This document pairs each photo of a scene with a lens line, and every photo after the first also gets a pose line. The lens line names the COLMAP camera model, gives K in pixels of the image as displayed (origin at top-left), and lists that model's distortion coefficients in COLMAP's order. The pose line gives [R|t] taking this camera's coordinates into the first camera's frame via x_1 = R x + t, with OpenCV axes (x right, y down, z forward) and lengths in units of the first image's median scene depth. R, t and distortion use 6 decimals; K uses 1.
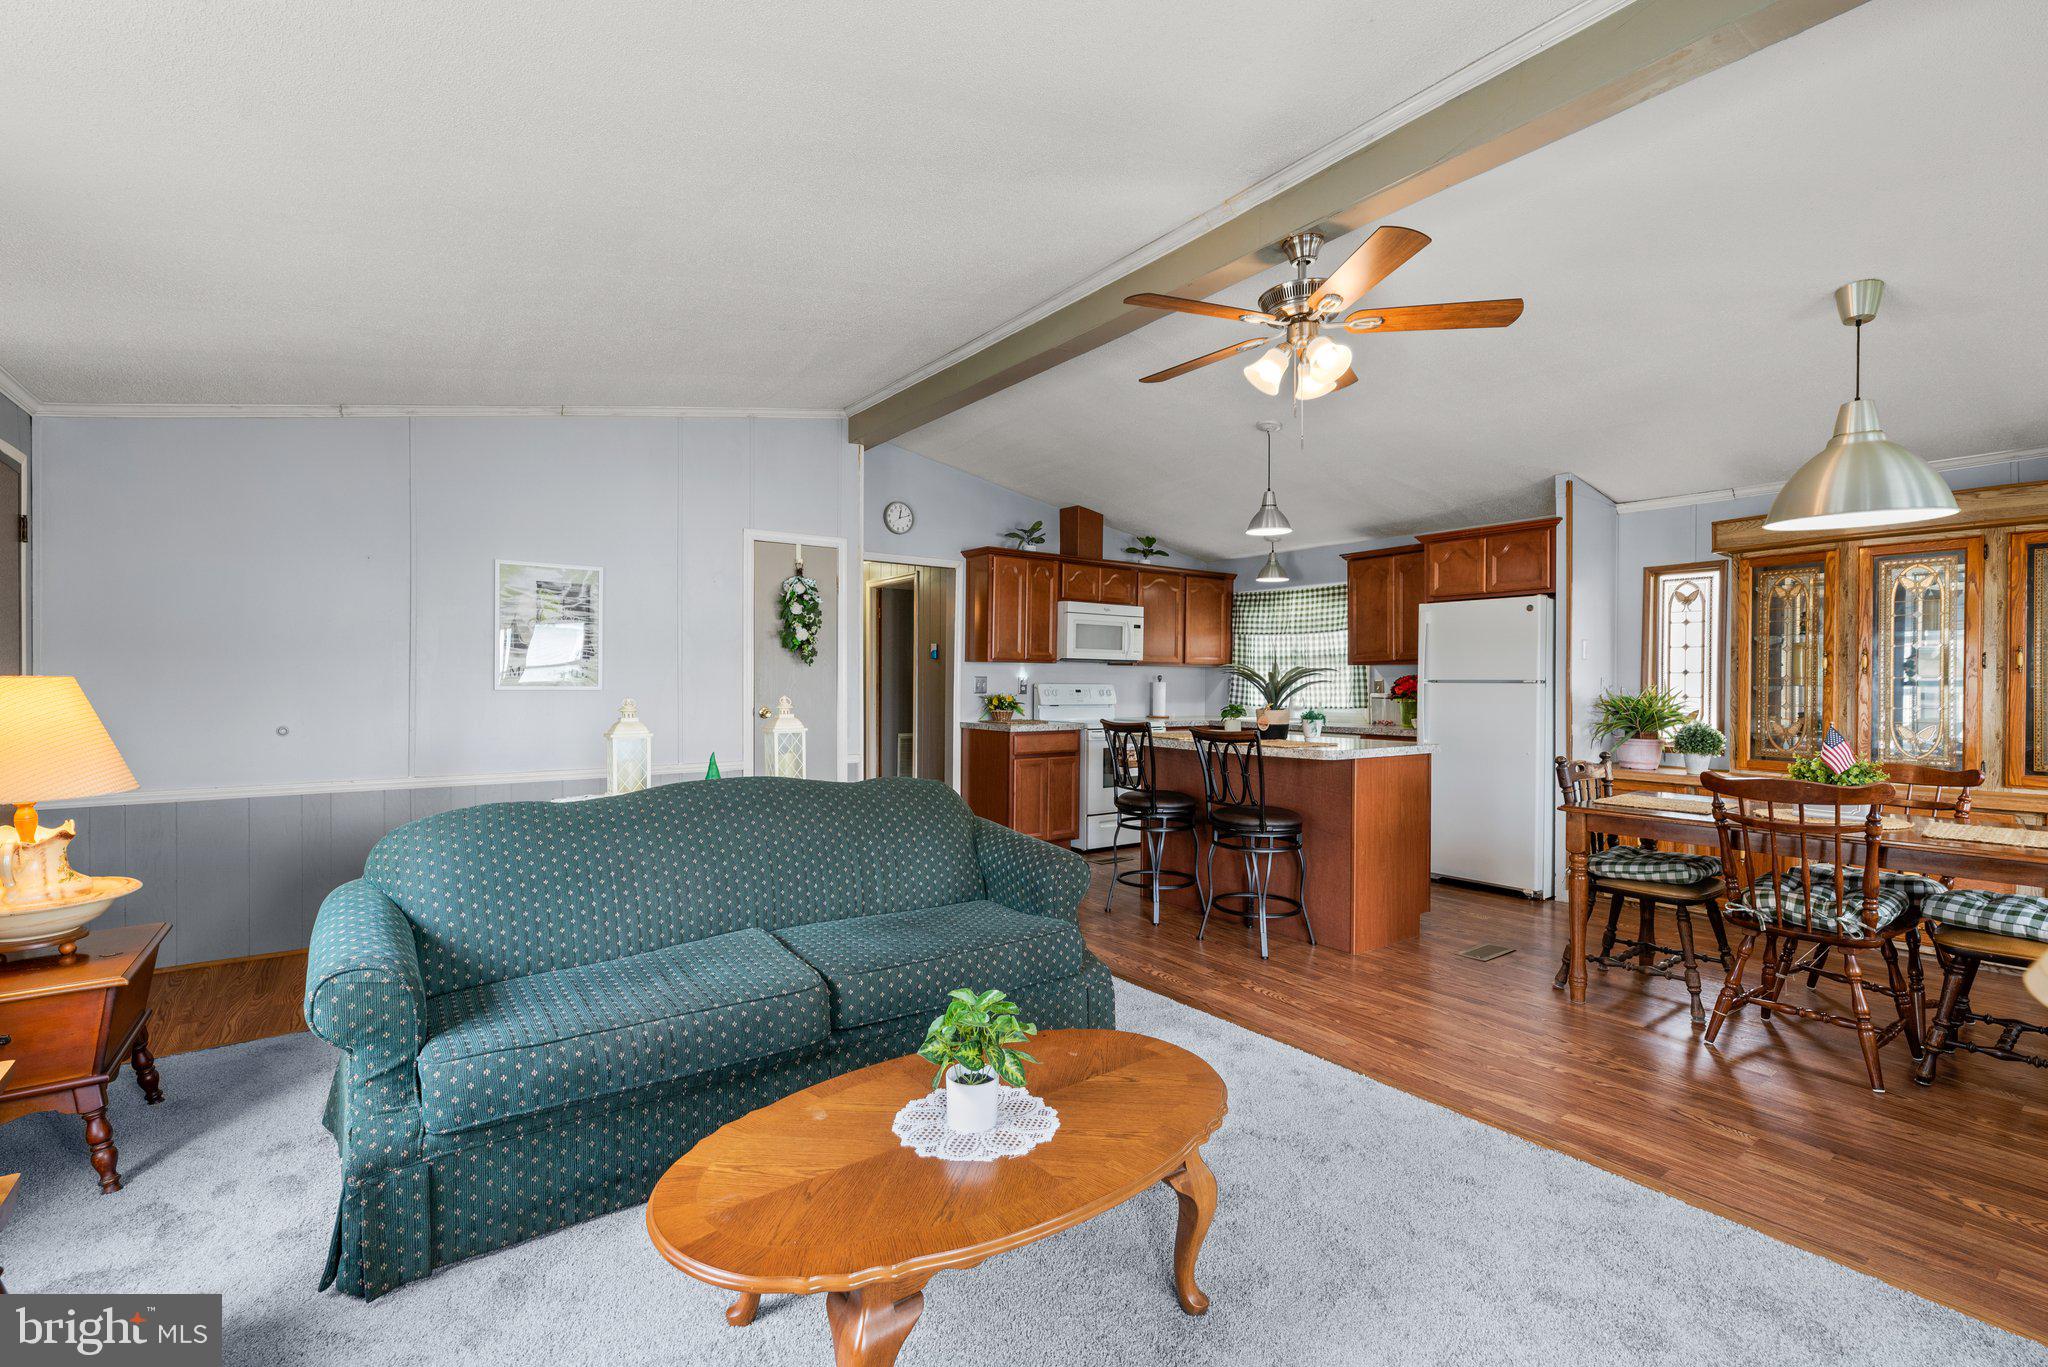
lens RADIAL K [[907.1, 0, 1024.3], [0, 907.1, 685.4], [0, 0, 1]] dist [-0.000607, 0.000422]
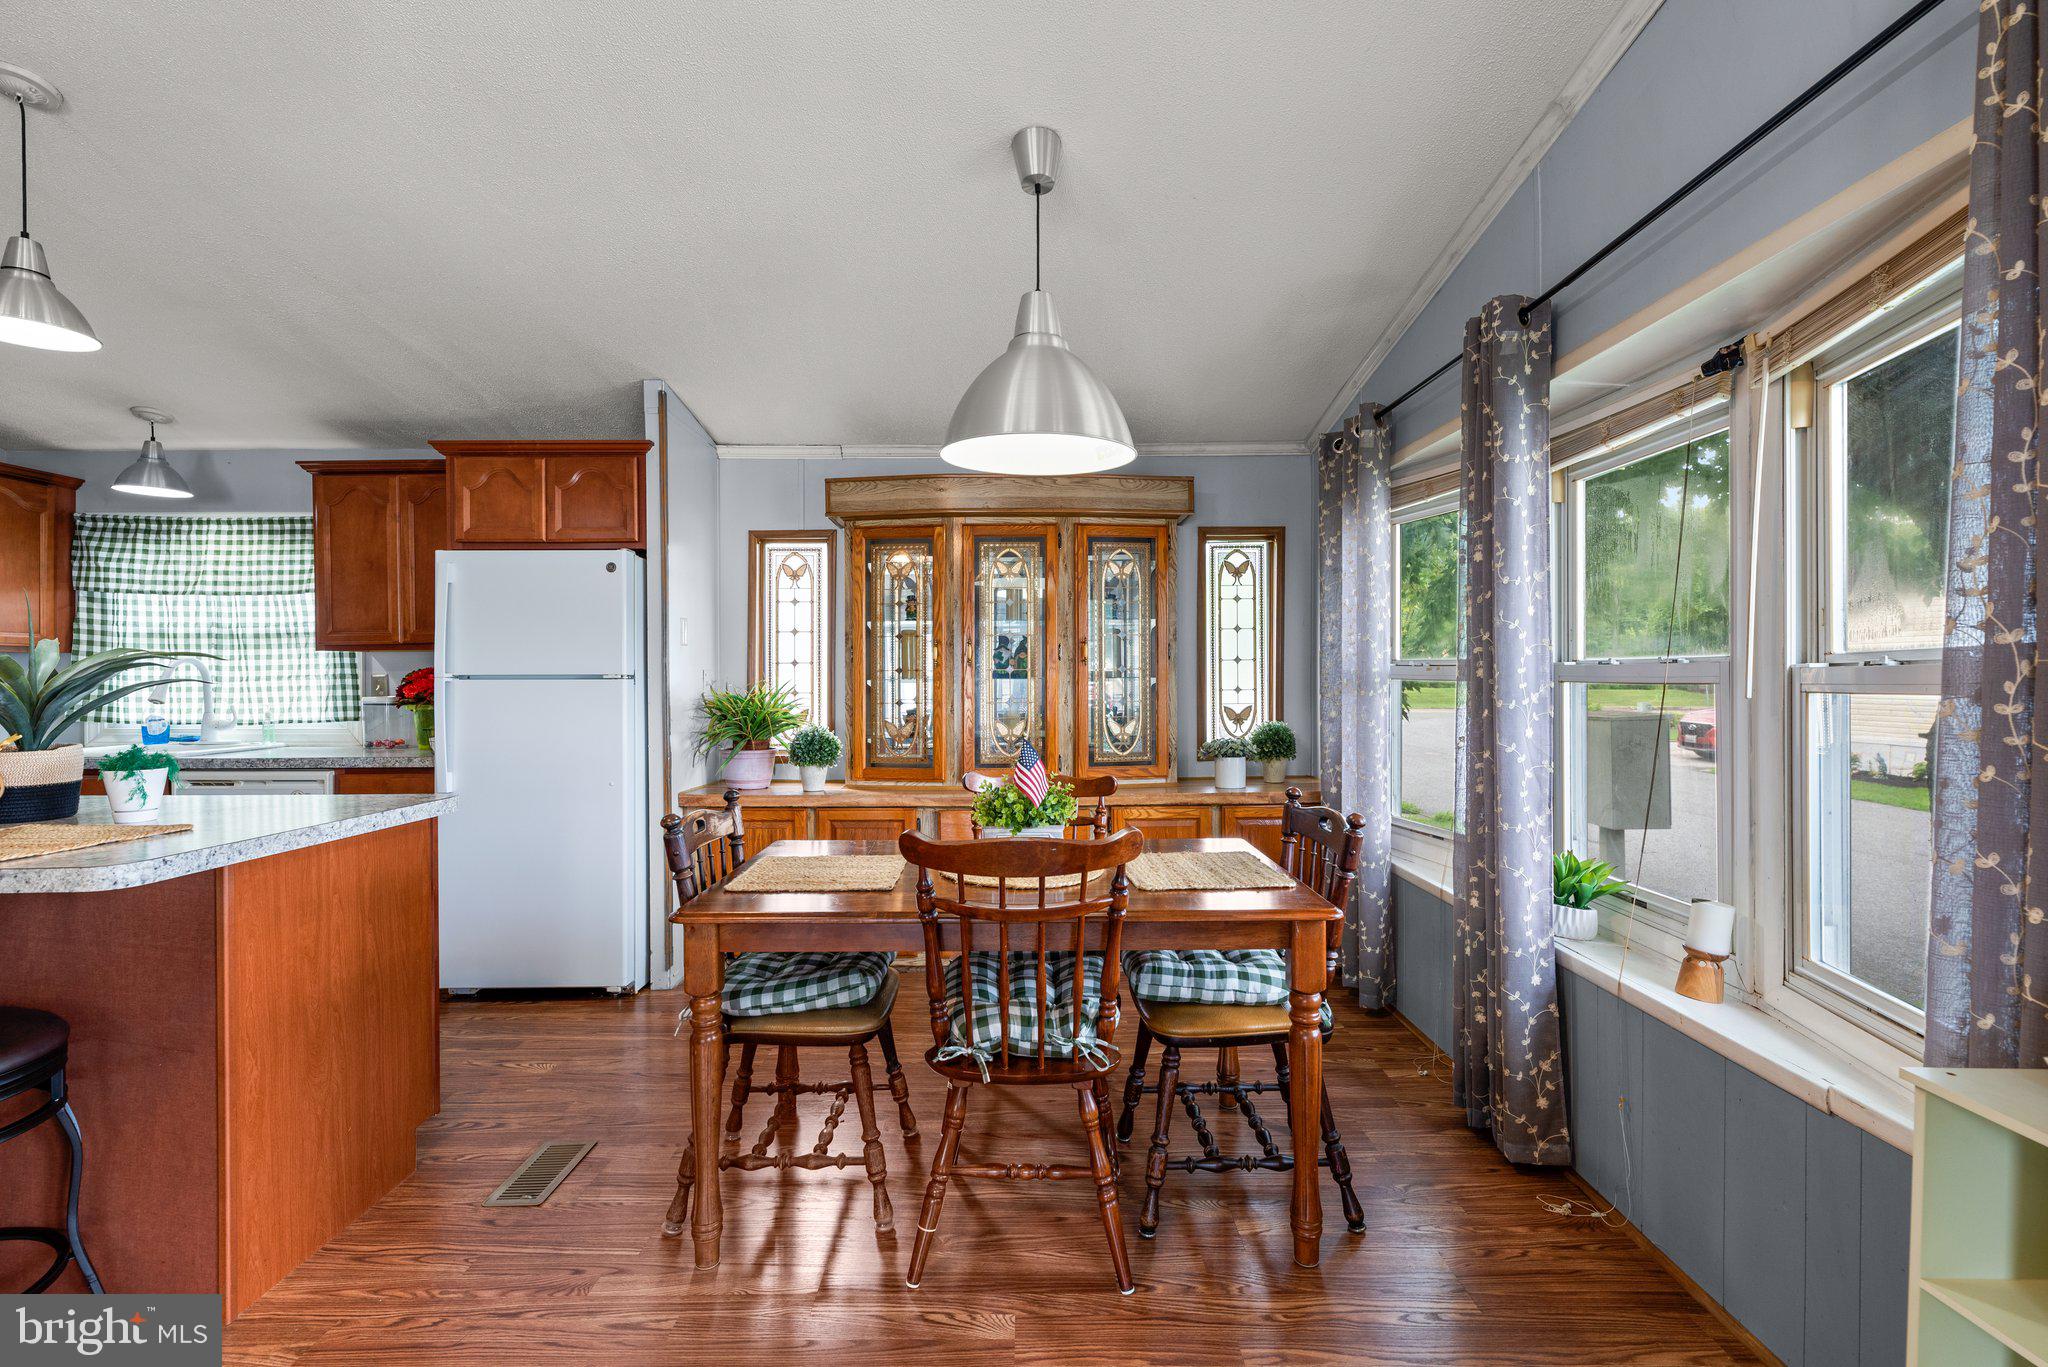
lens RADIAL K [[907.1, 0, 1028.6], [0, 907.1, 679.7], [0, 0, 1]] dist [-0.000607, 0.000422]
pose [[0.588157, -0.011426, 0.808666, 0.189232], [0.009965, 0.999927, 0.006880, -0.003449], [-0.808685, 0.004012, 0.588228, 0.344142]]
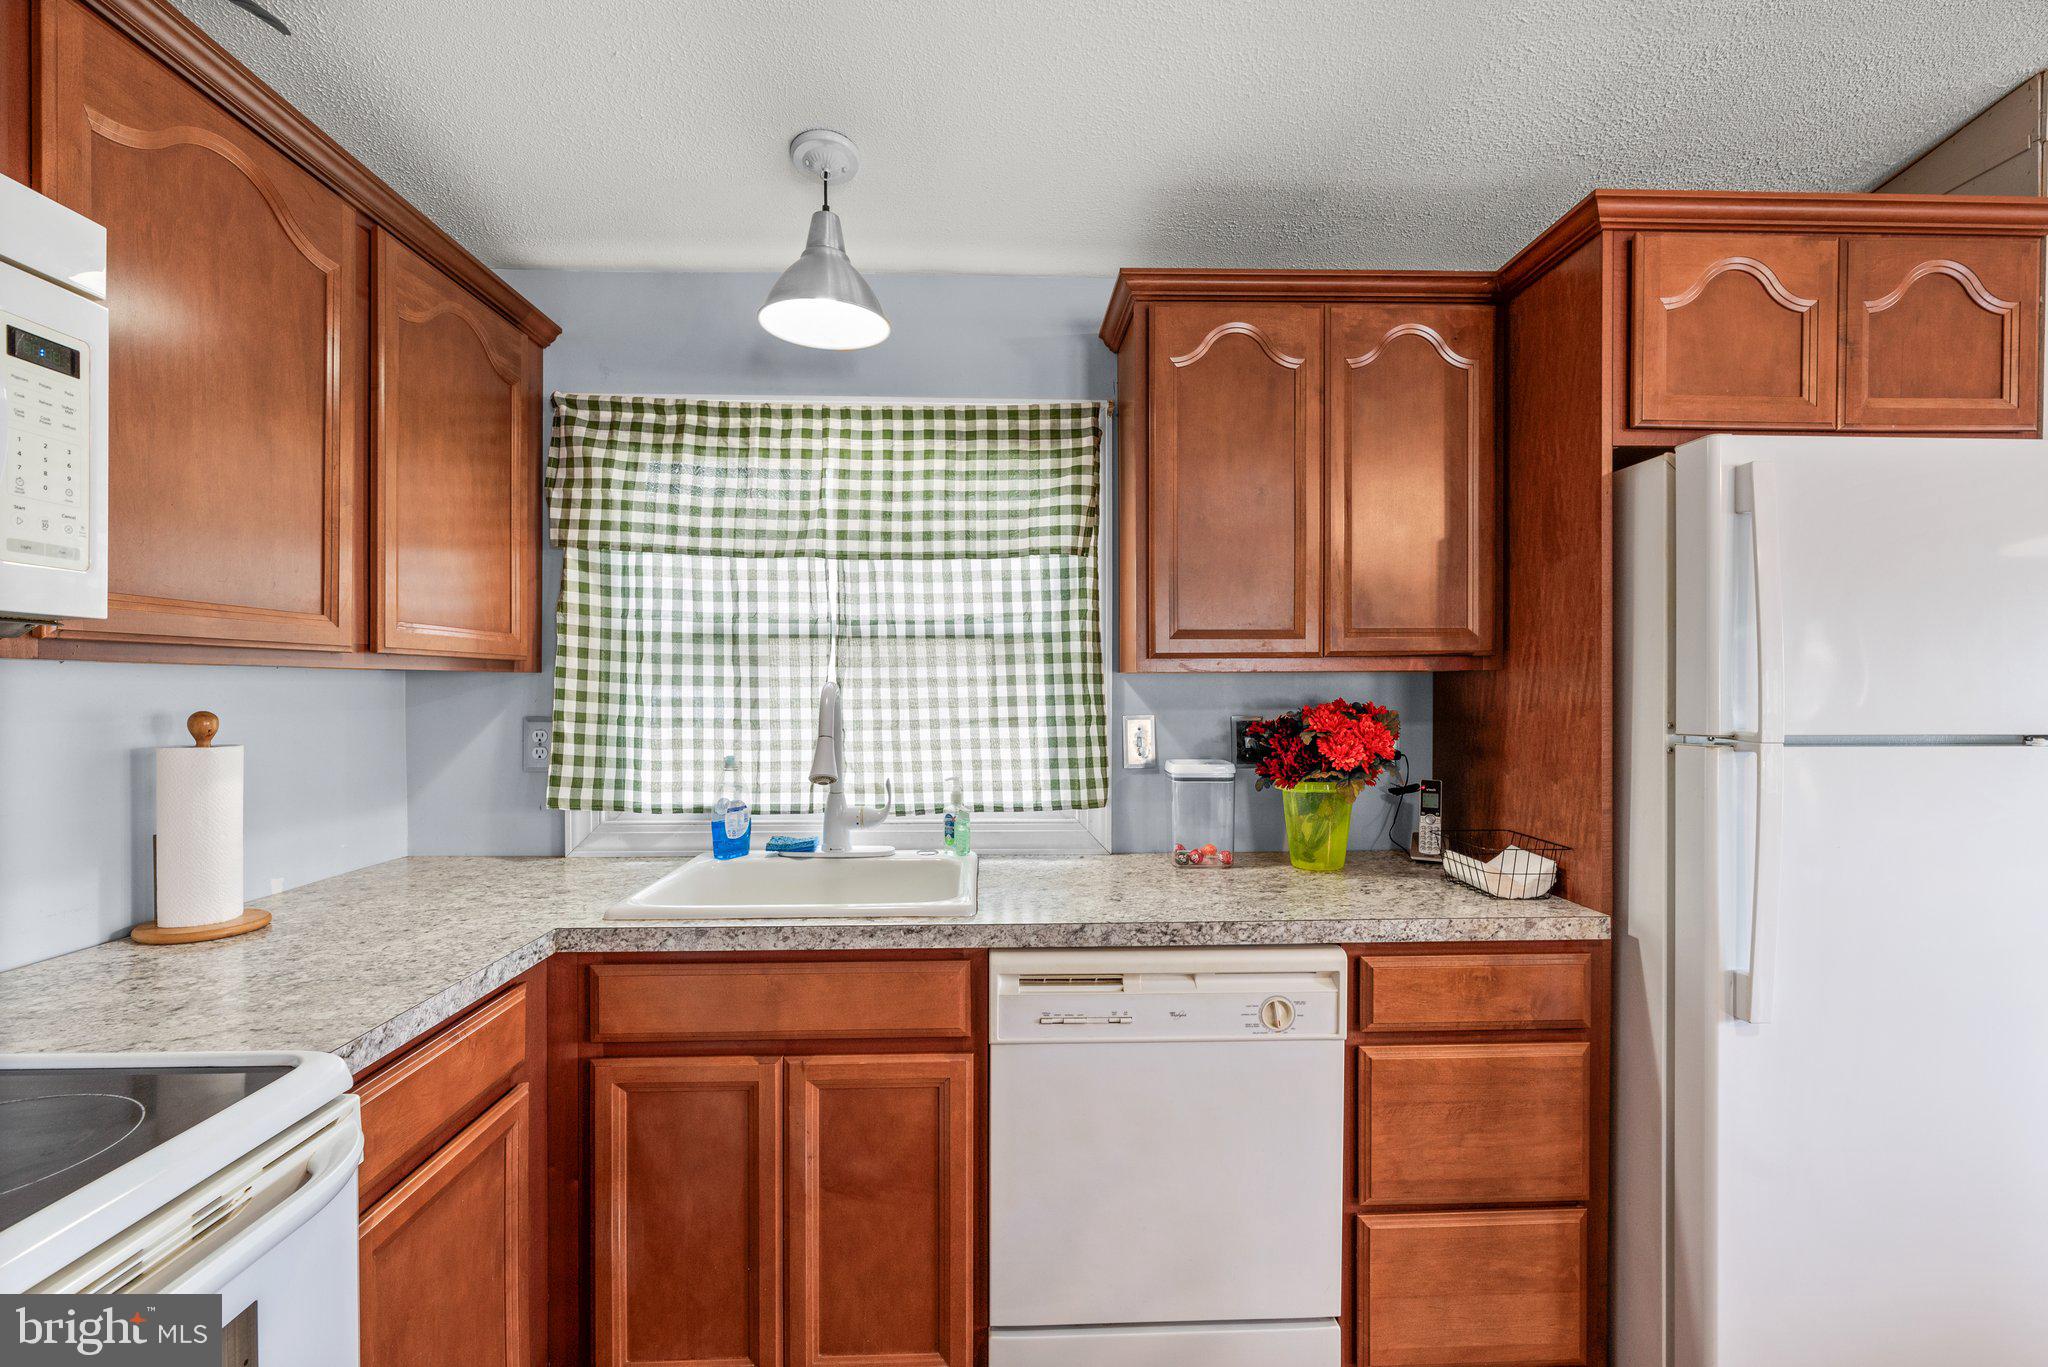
lens RADIAL K [[907.1, 0, 1026.7], [0, 907.1, 703.0], [0, 0, 1]] dist [-0.000607, 0.000422]
pose [[0.558733, -0.019682, 0.829114, 0.126845], [0.006751, 0.999793, 0.019184, -0.022579], [-0.829320, -0.005122, 0.558751, 1.089732]]
